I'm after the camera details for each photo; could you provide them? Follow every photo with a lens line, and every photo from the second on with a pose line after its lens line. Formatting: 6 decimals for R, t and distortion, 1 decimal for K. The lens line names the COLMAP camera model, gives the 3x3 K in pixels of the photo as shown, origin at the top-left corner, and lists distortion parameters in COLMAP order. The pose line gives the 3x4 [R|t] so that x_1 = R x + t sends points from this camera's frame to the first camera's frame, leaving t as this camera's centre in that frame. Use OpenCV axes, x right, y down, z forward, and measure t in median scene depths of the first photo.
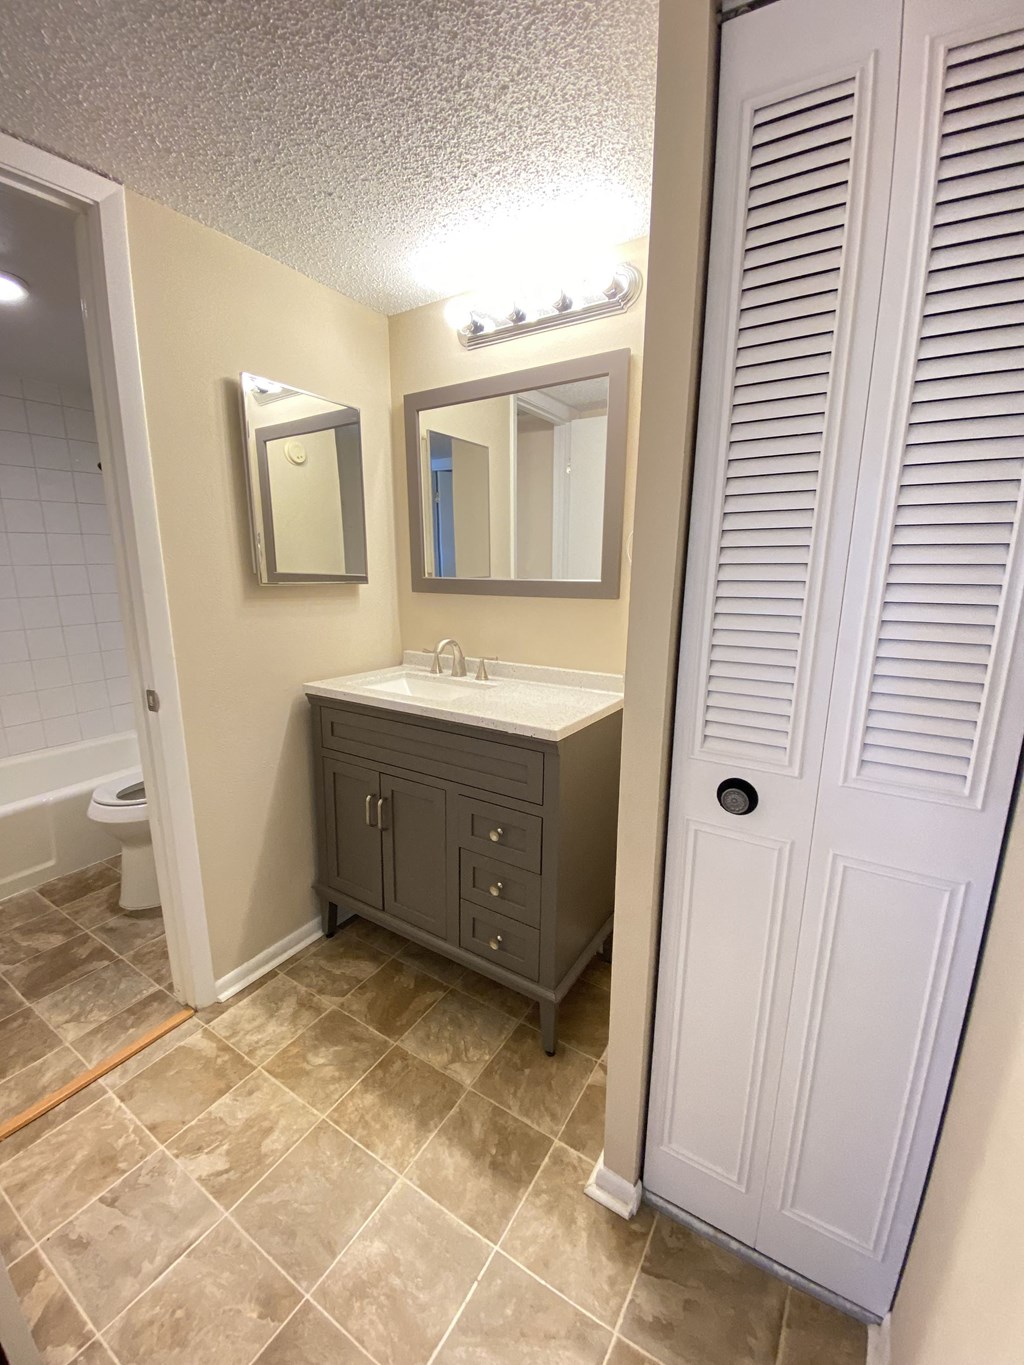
lens RADIAL K [[551.4, 0, 512.0], [0, 551.4, 682.5], [0, 0, 1]] dist [0.020691, -0.020048]
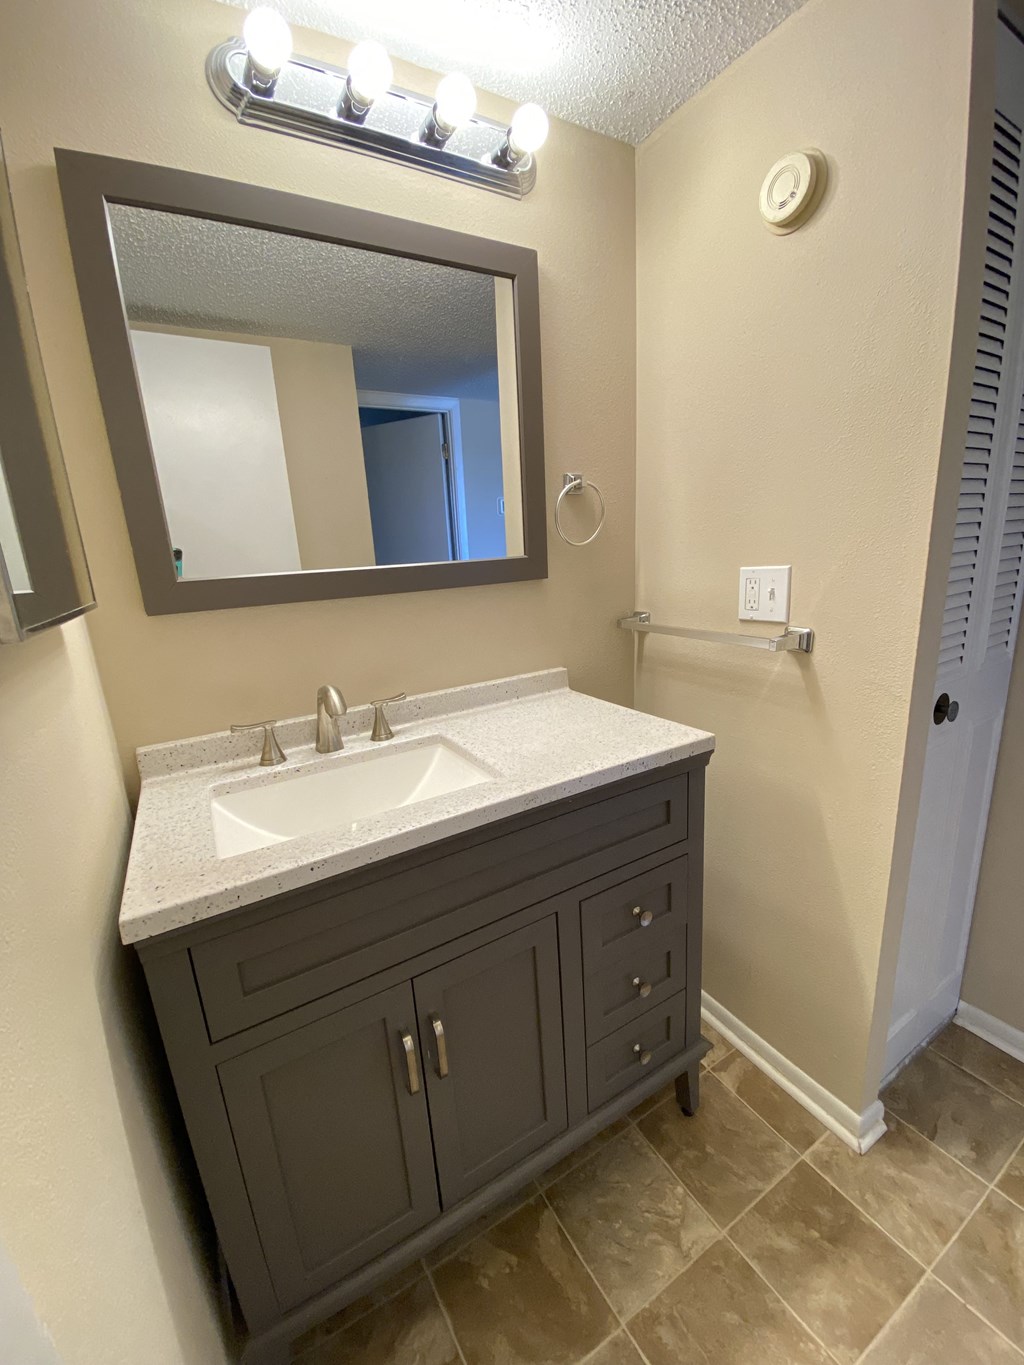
lens RADIAL K [[555.7, 0, 512.5], [0, 555.7, 689.5], [0, 0, 1]] dist [0.011778, -0.015701]
pose [[0.456453, -0.257632, 0.851632, -0.625929], [0.250693, 0.955622, 0.154725, -0.147244], [-0.853700, 0.142873, 0.500783, 0.735921]]
